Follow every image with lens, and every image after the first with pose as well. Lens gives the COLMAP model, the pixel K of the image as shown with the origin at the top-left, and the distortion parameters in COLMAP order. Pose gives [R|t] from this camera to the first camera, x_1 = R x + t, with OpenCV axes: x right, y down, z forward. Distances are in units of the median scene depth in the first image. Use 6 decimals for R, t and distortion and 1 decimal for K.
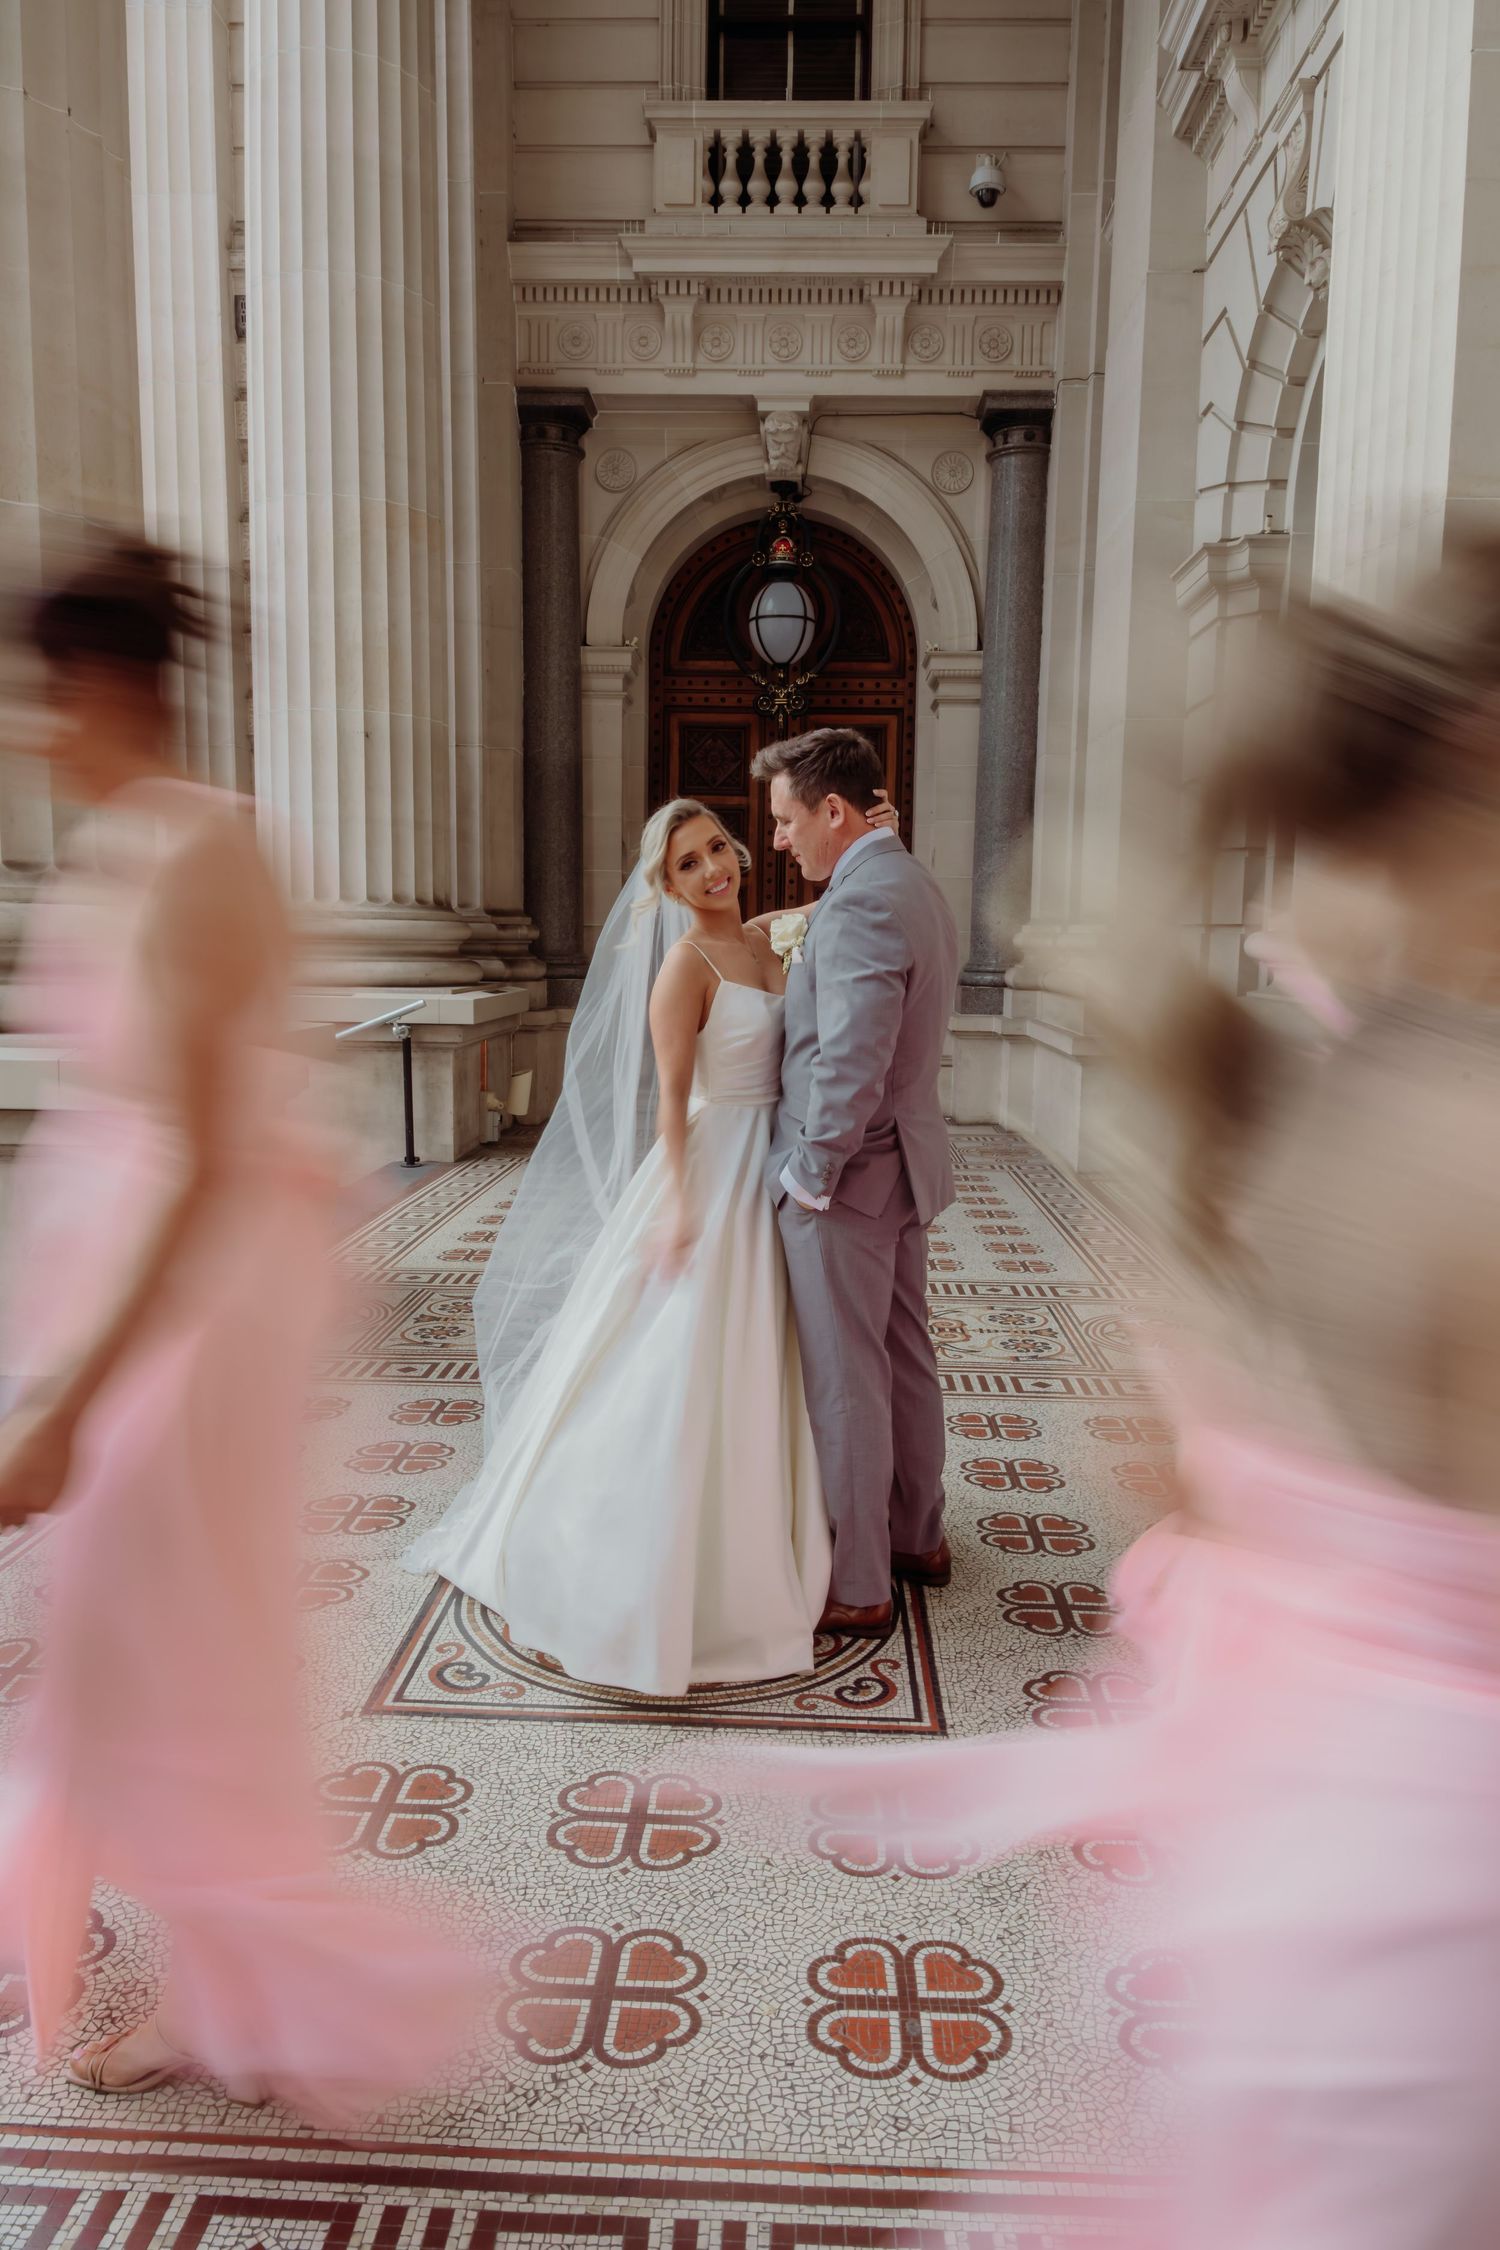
lens RADIAL K [[1510.0, 0, 753.2], [0, 1510.0, 1126.5], [0, 0, 1]] dist [0.010208, -0.023456]
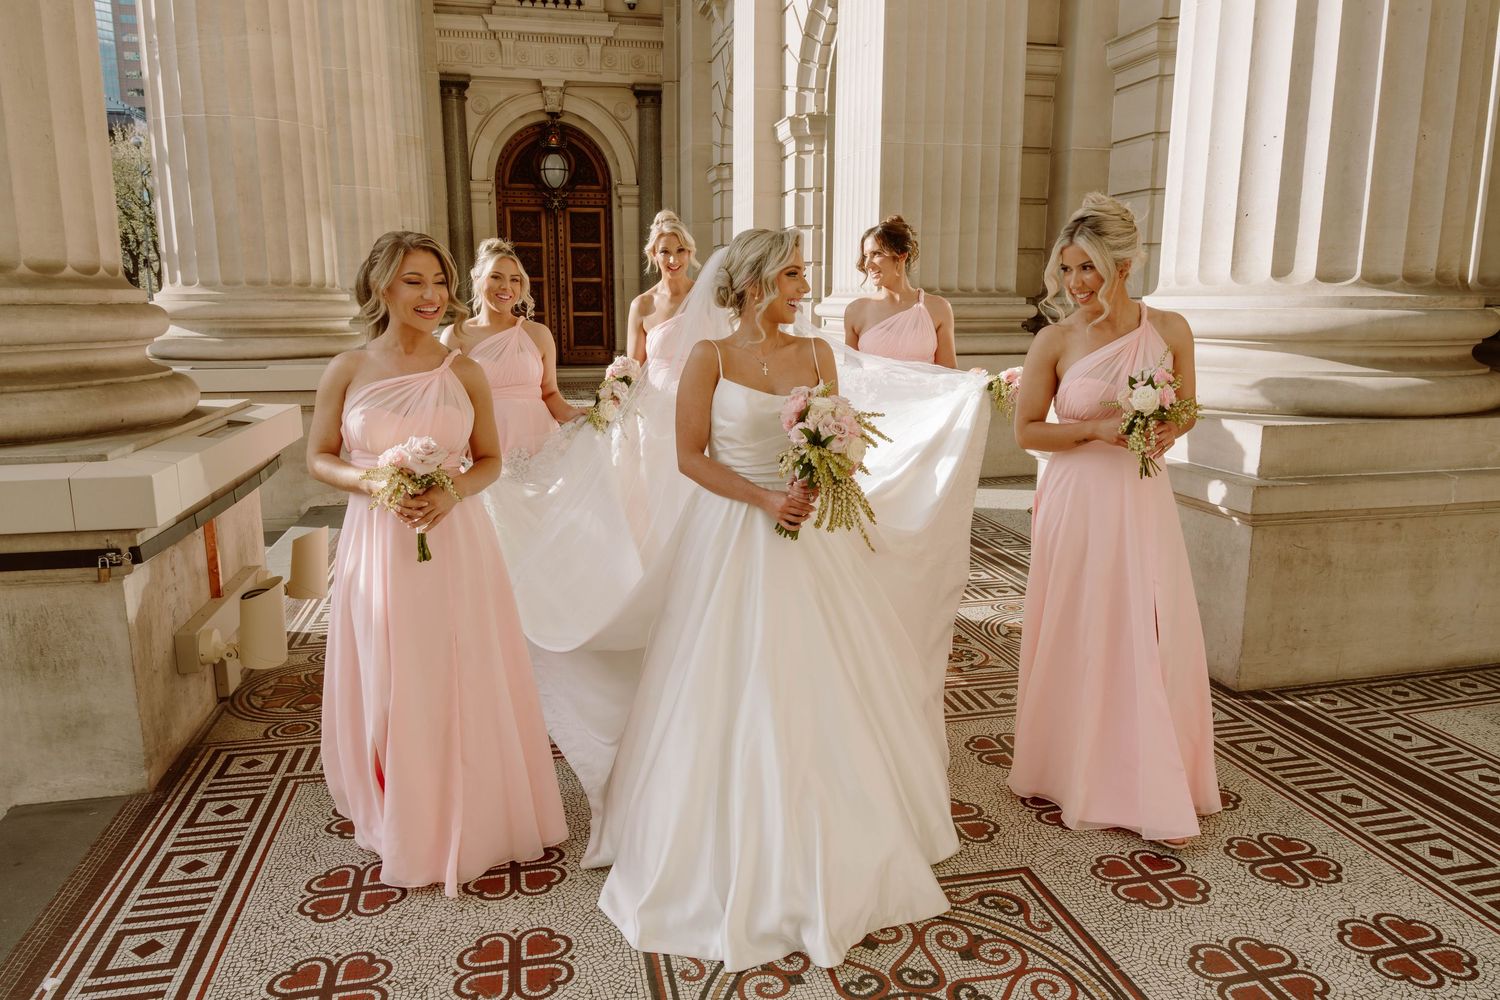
lens RADIAL K [[1024.7, 0, 752.8], [0, 1024.7, 506.0], [0, 0, 1]] dist [-0.003655, -0.003686]
pose [[0.967174, -0.062336, 0.246351, -0.120749], [0.043441, 0.995734, 0.081409, 0.084503], [-0.250374, -0.068035, 0.965756, -0.747357]]
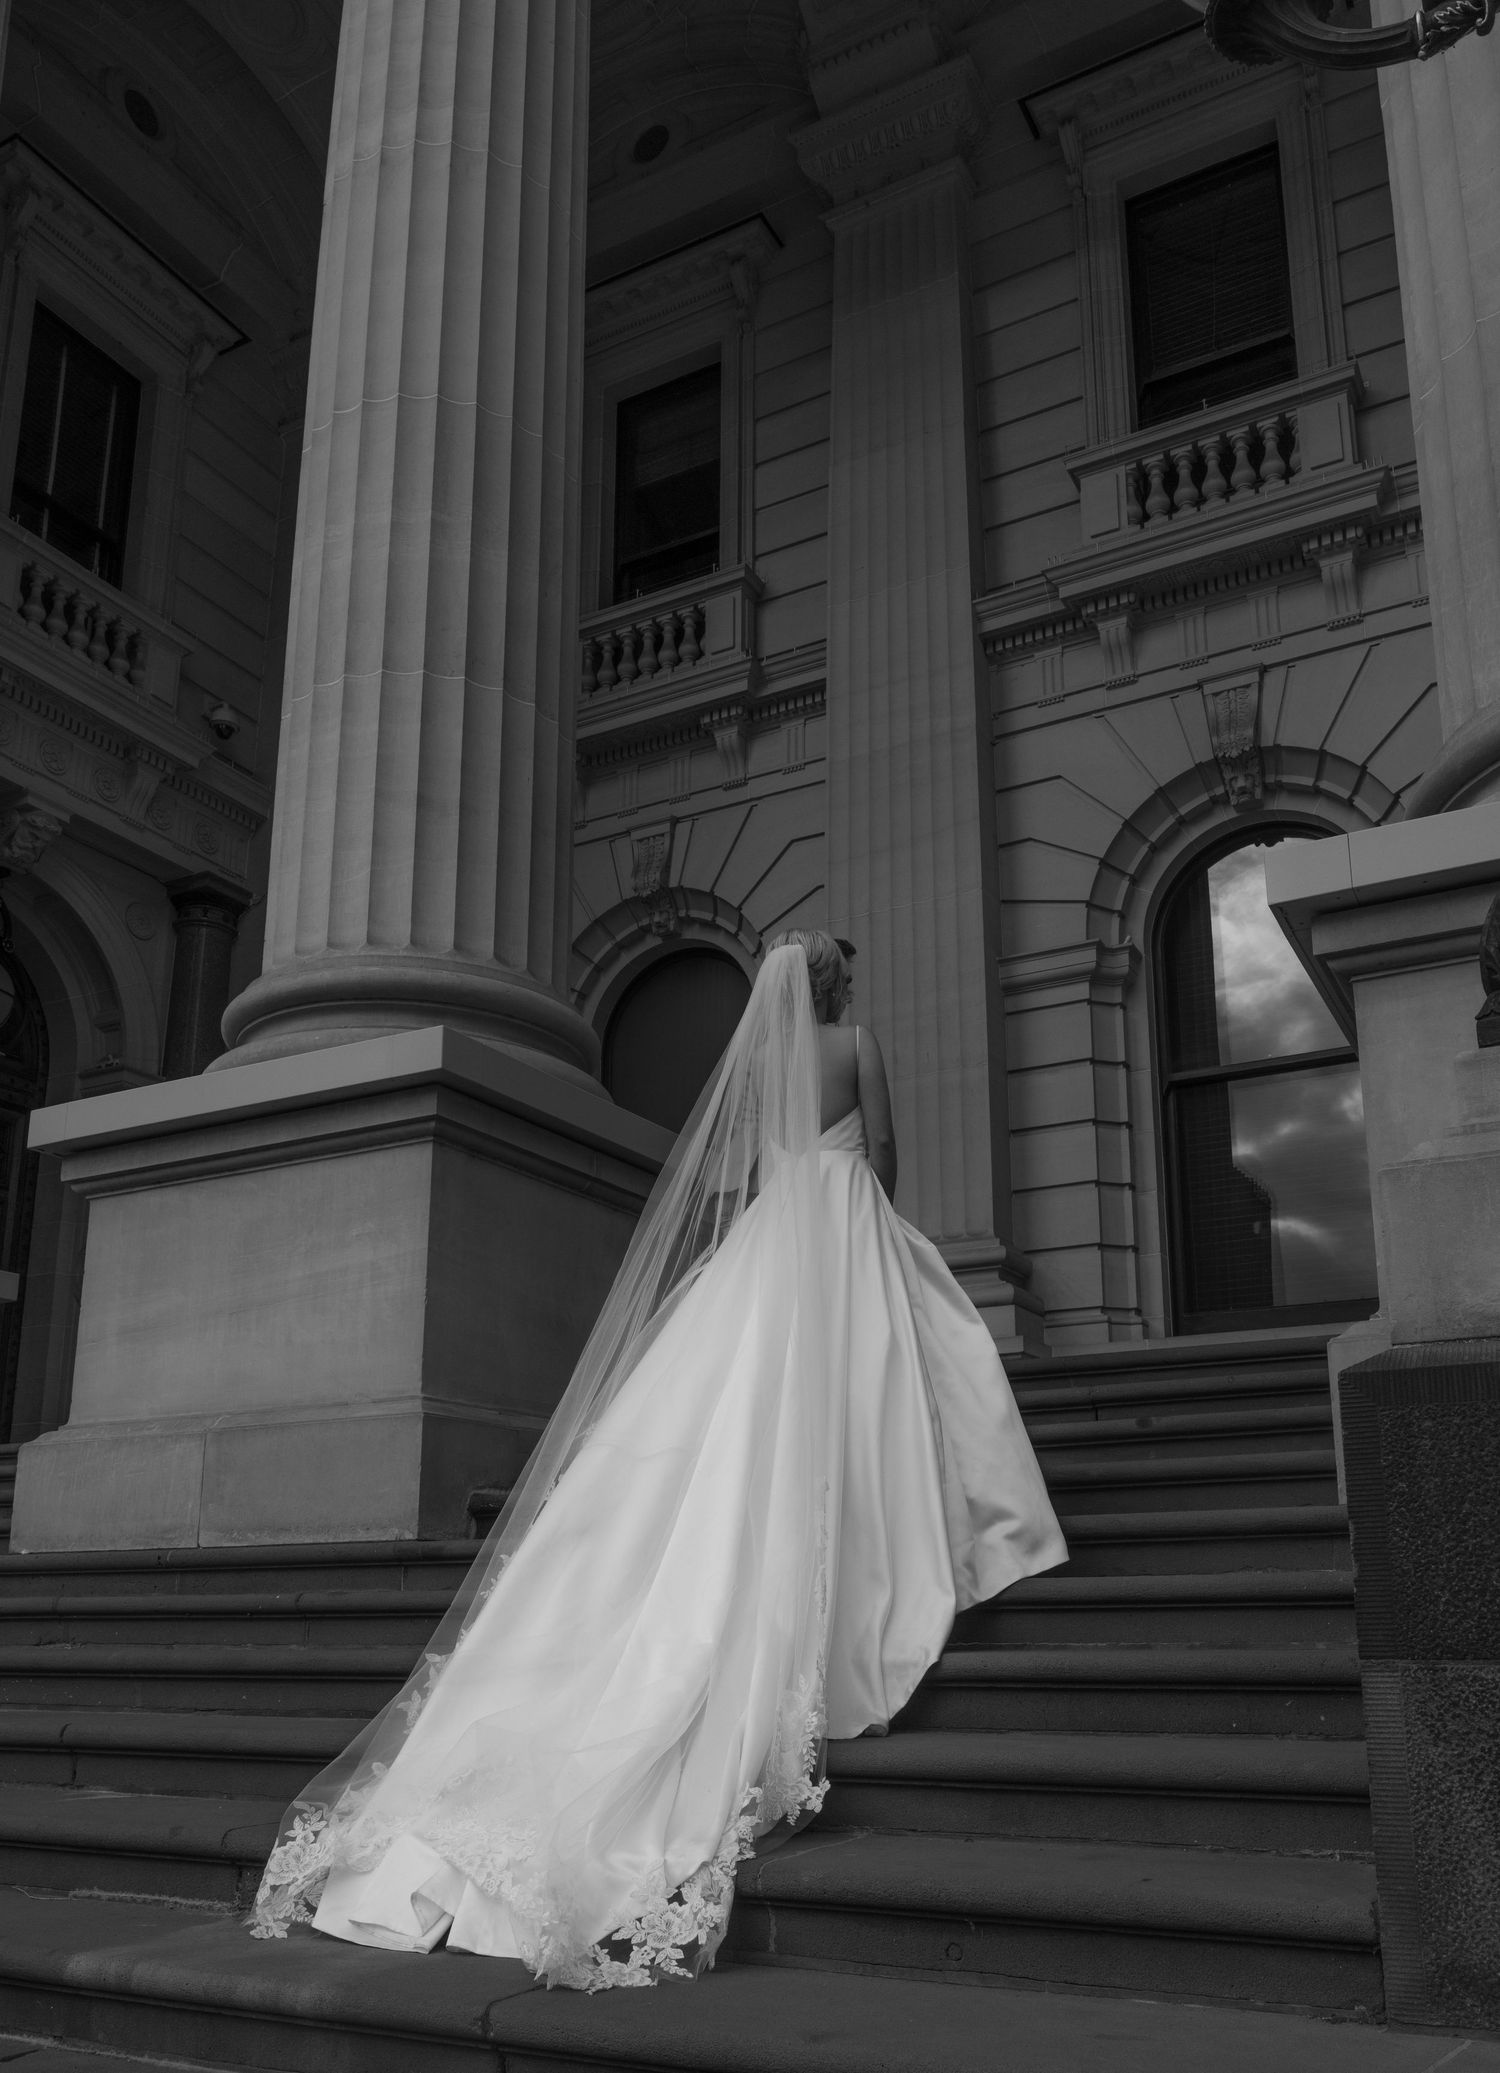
lens RADIAL K [[1649.4, 0, 807.4], [0, 1649.4, 1249.5], [0, 0, 1]] dist [-0.002484, -0.002081]
pose [[0.422180, 0.182992, 0.887850, -0.740246], [0.126436, 0.957954, -0.257562, 0.186411], [-0.897651, 0.220993, 0.381293, 0.157650]]
